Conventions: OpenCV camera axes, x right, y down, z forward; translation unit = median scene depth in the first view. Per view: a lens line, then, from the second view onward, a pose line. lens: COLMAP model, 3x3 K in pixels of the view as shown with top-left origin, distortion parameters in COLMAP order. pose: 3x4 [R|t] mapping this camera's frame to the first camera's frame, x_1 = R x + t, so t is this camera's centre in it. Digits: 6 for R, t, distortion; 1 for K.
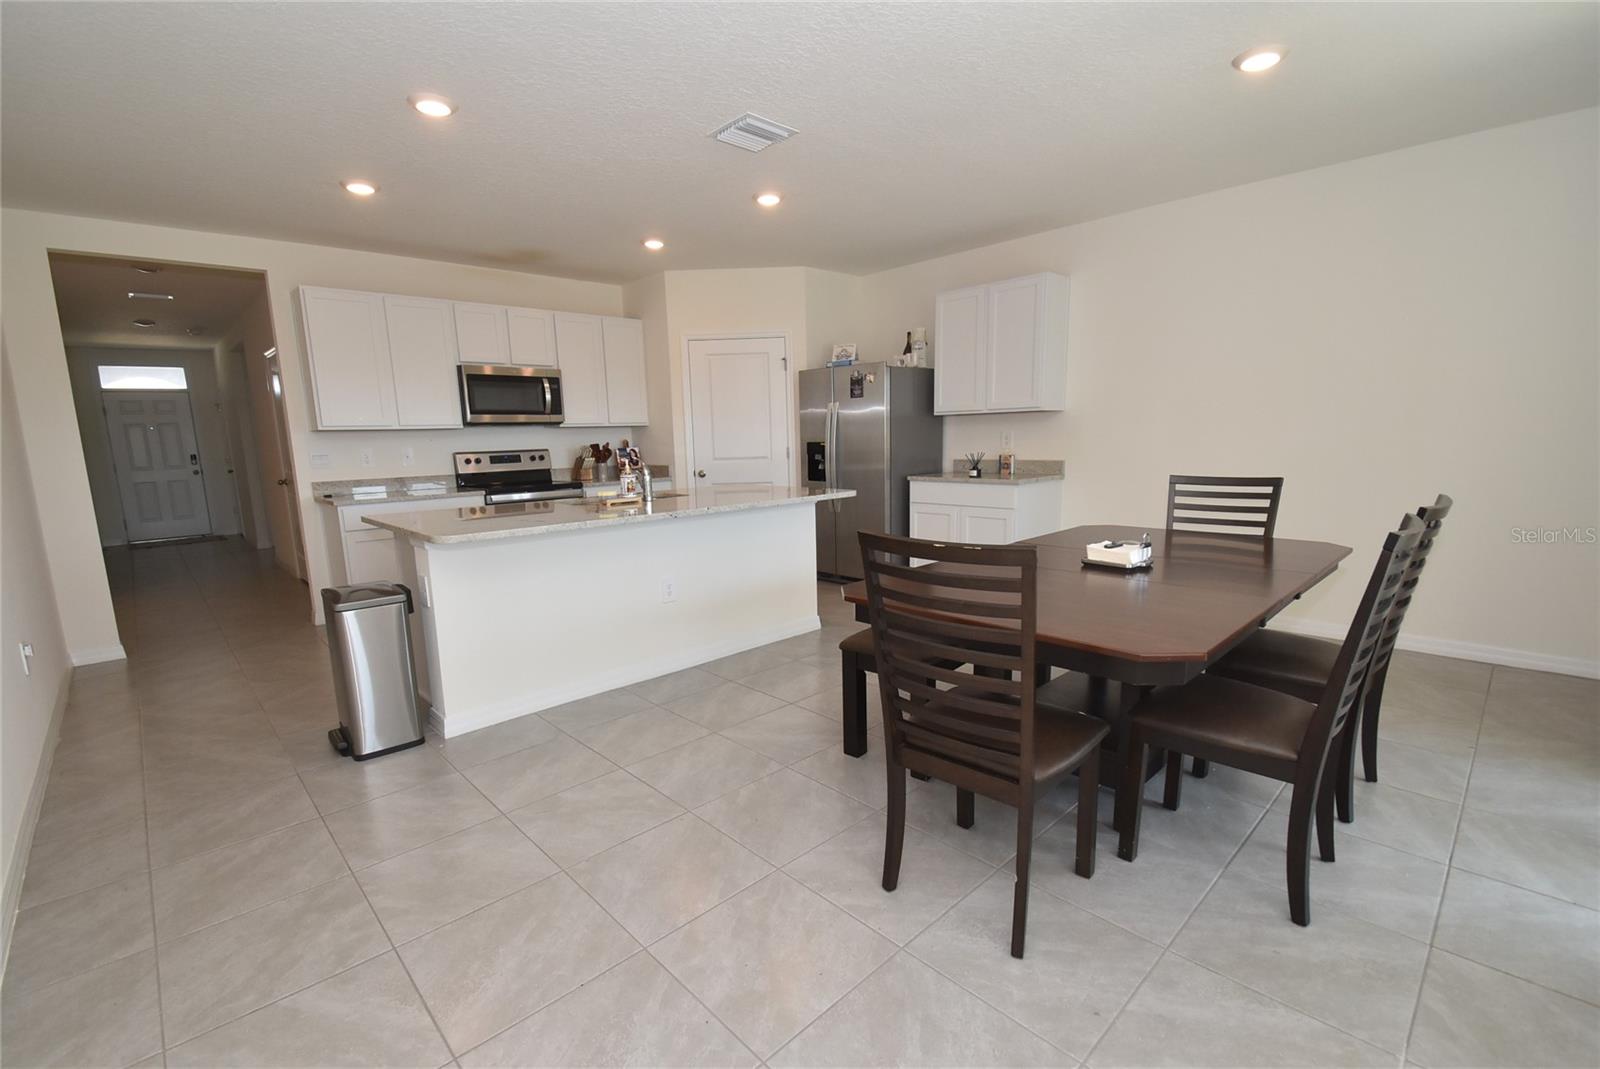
lens RADIAL K [[703.8, 0, 799.7], [0, 703.8, 554.8], [0, 0, 1]] dist [0.011605, -0.015166]
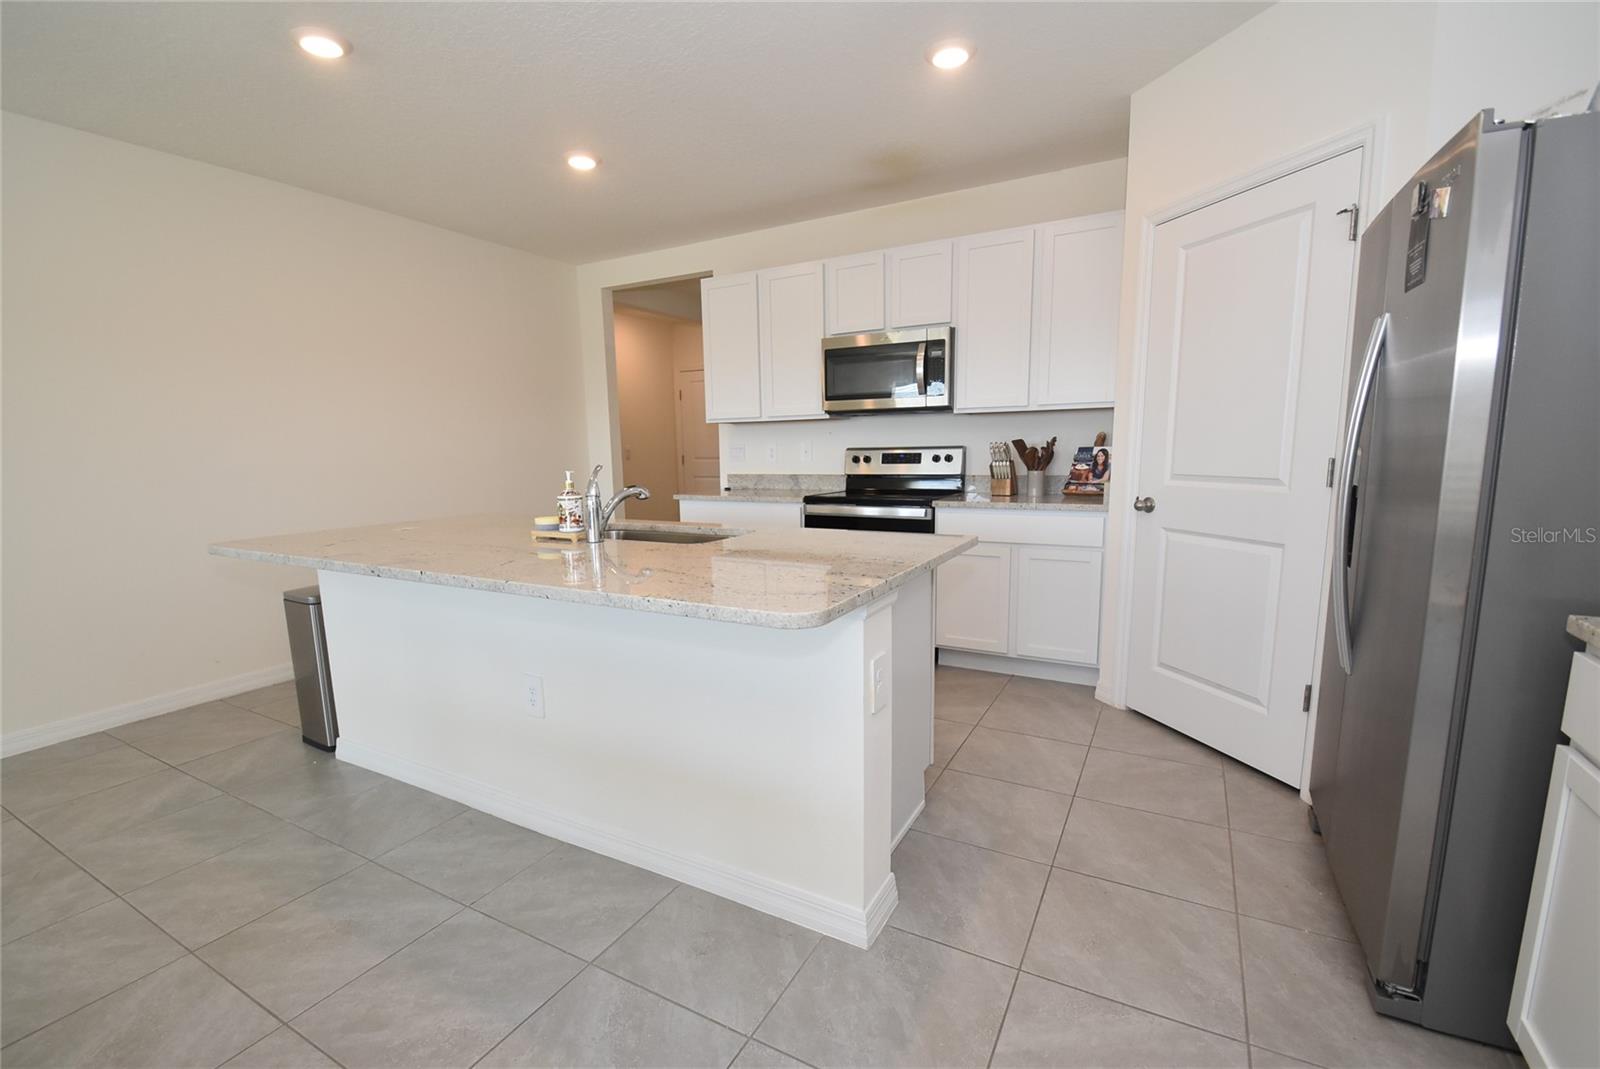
lens RADIAL K [[703.8, 0, 799.7], [0, 703.8, 554.8], [0, 0, 1]] dist [0.011605, -0.015166]
pose [[0.292074, 0.172224, -0.940761, 0.495754], [-0.150358, 0.979689, 0.132669, -0.213083], [0.944503, 0.102702, 0.312037, 1.213041]]
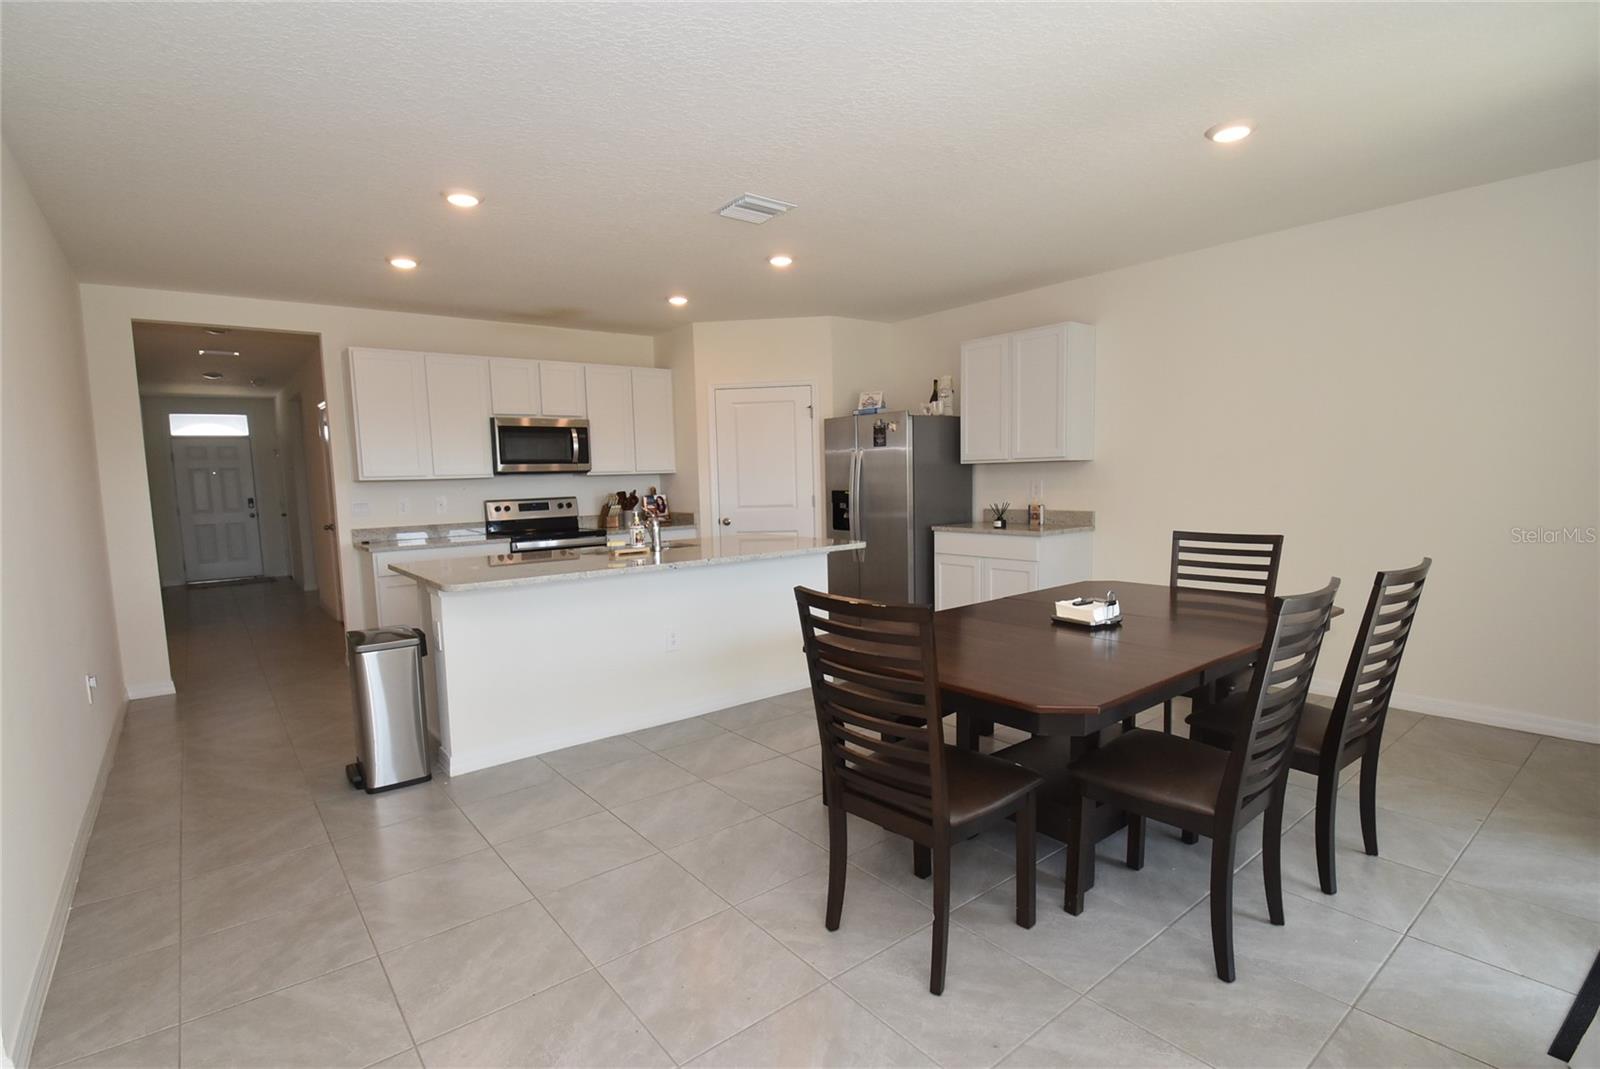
lens RADIAL K [[761.1, 0, 798.5], [0, 761.1, 554.4], [0, 0, 1]] dist [0.003872, -0.015227]
pose [[0.996319, 0.009454, -0.085202, 0.103792], [-0.014892, 0.997876, -0.063417, -0.005806], [0.084421, 0.064452, 0.994343, -0.101935]]
